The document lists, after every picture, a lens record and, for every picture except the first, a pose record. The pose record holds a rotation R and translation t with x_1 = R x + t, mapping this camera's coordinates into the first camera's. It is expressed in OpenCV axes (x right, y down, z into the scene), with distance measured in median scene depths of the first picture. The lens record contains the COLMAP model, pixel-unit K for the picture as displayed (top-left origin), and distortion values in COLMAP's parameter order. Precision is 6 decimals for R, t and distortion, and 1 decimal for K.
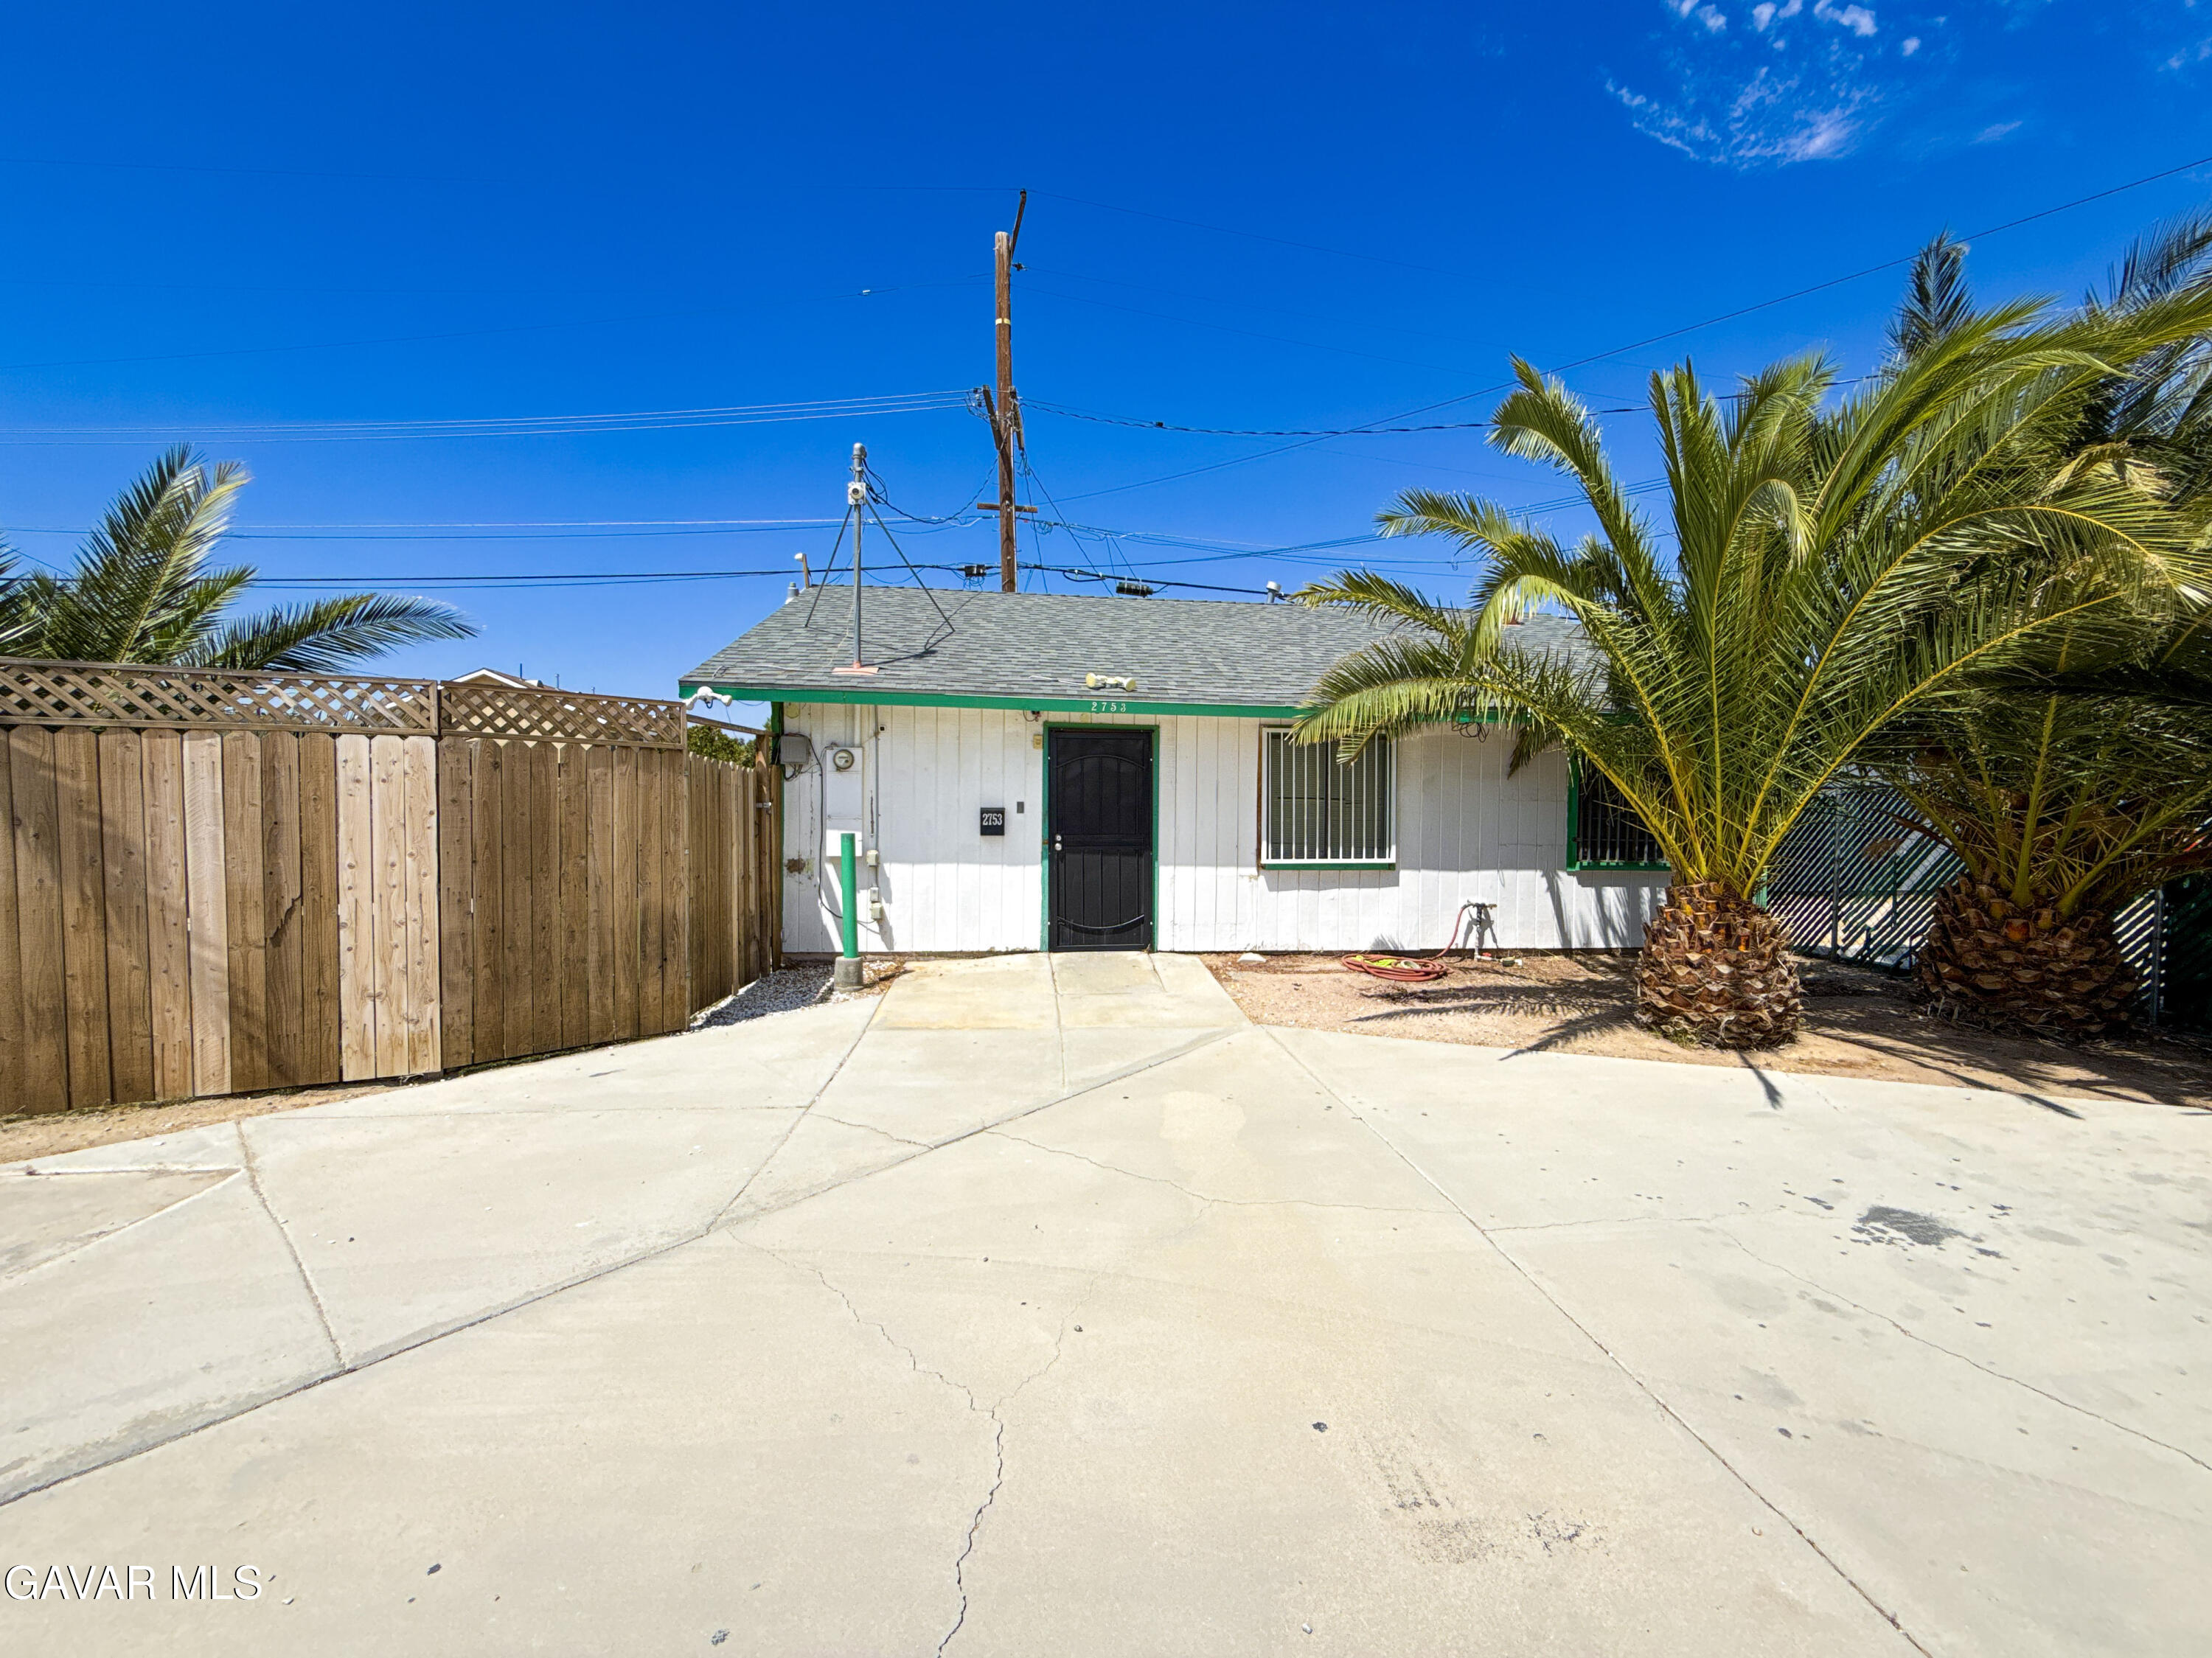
lens RADIAL K [[883.4, 0, 1107.1], [0, 883.4, 827.1], [0, 0, 1]] dist [0.000719, -0.000698]
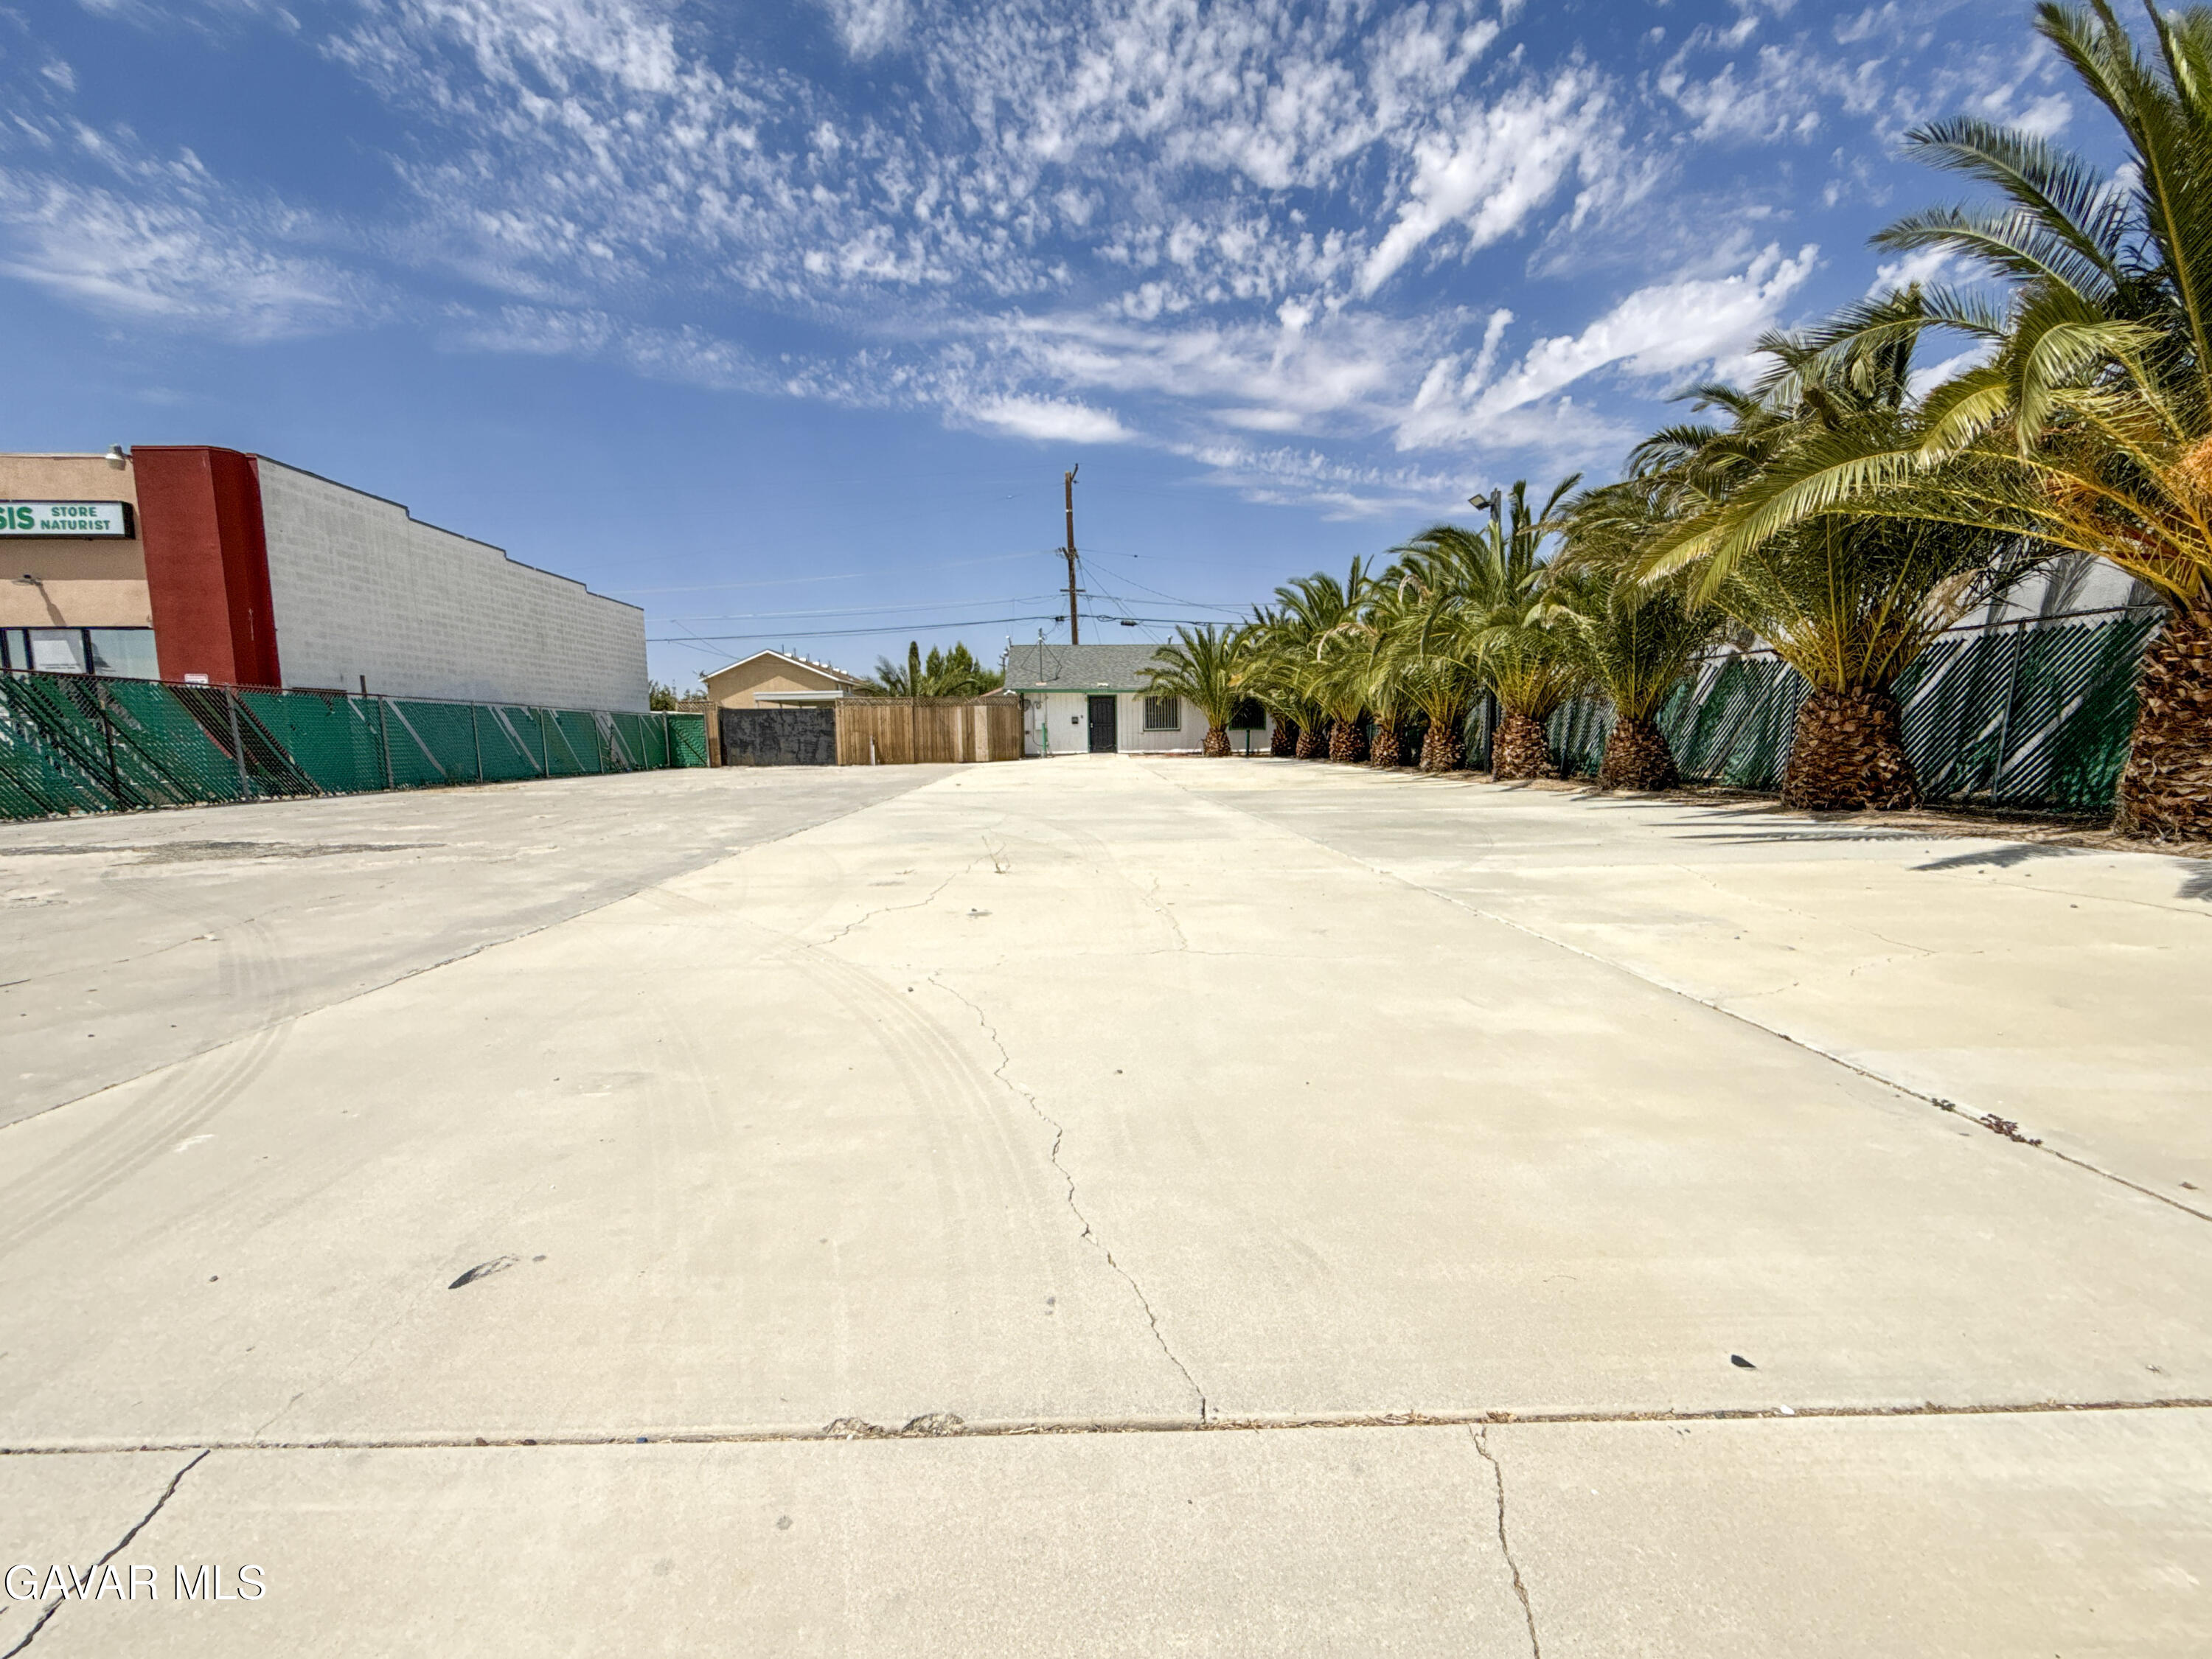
lens RADIAL K [[883.5, 0, 1105.6], [0, 883.5, 829.4], [0, 0, 1]] dist [0.000719, -0.000698]
pose [[0.997668, -0.009810, -0.067545, 0.288310], [0.015952, 0.995722, 0.091009, 0.128129], [0.066363, -0.091874, 0.993557, -3.154954]]
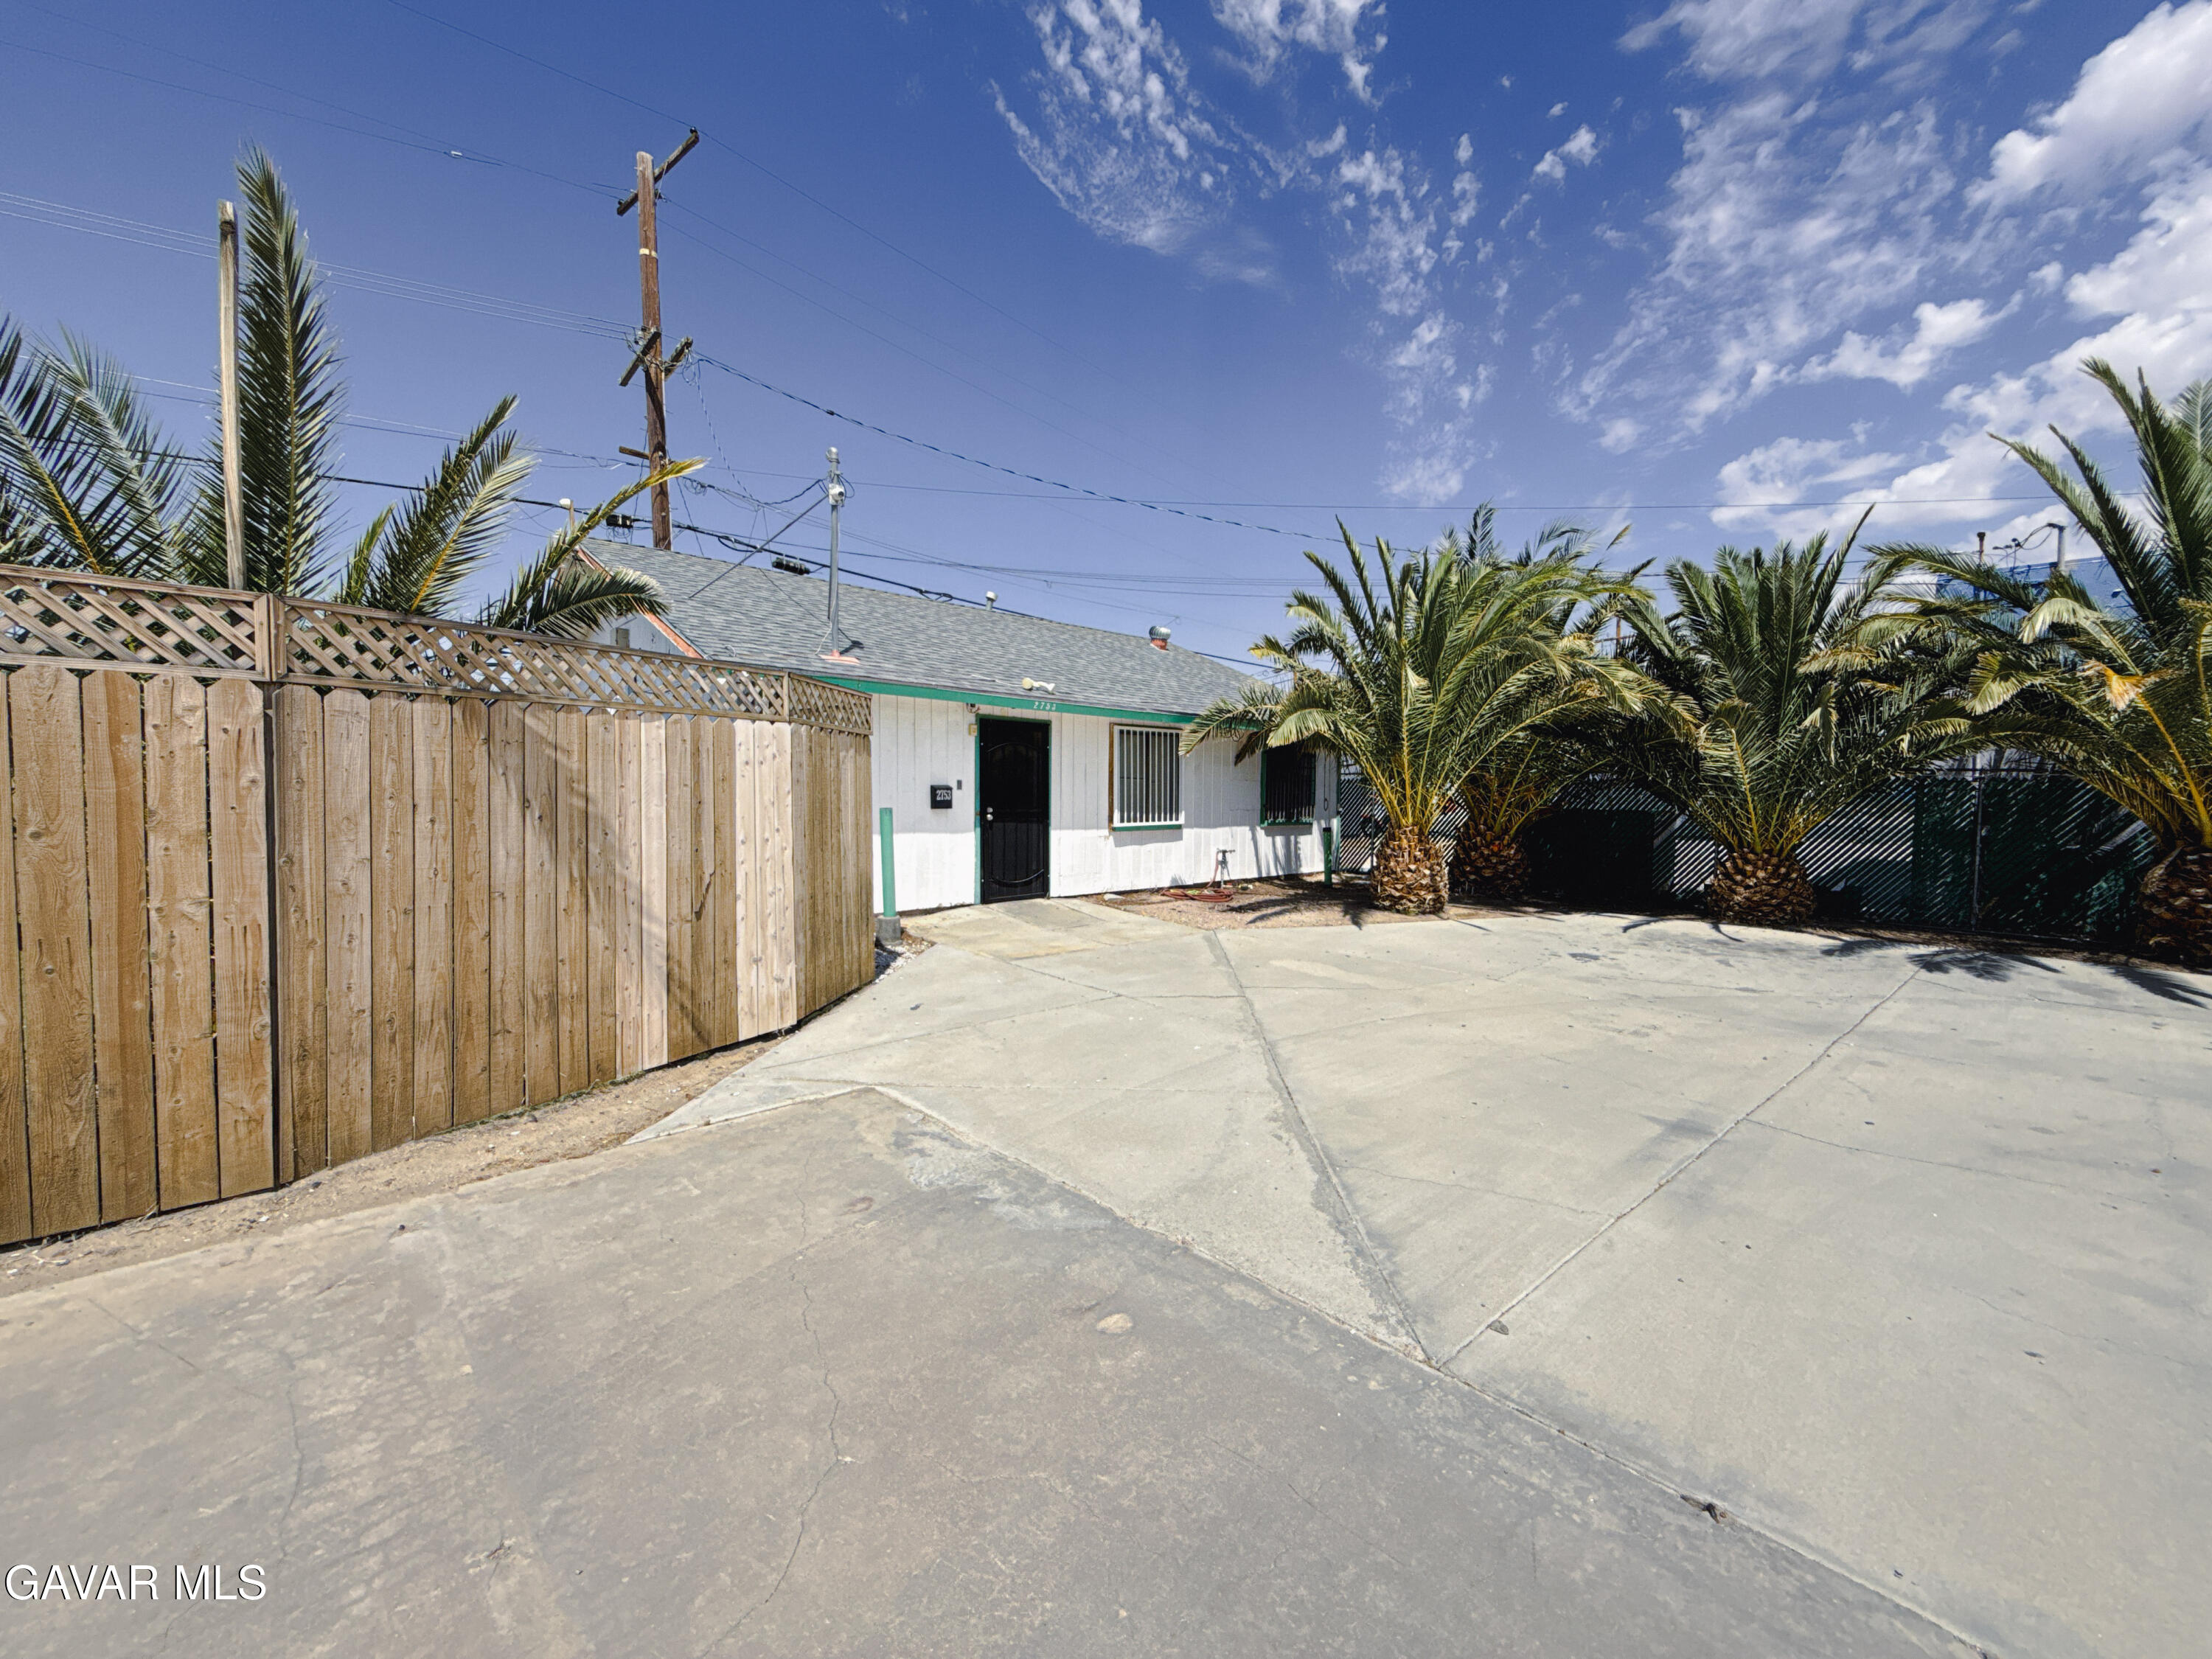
lens RADIAL K [[883.5, 0, 1105.6], [0, 883.5, 826.1], [0, 0, 1]] dist [0.000719, -0.000698]
pose [[0.805122, -0.027079, 0.592491, -0.682244], [0.010018, 0.999436, 0.032066, -0.002908], [-0.593025, -0.019881, 0.804938, -0.076805]]
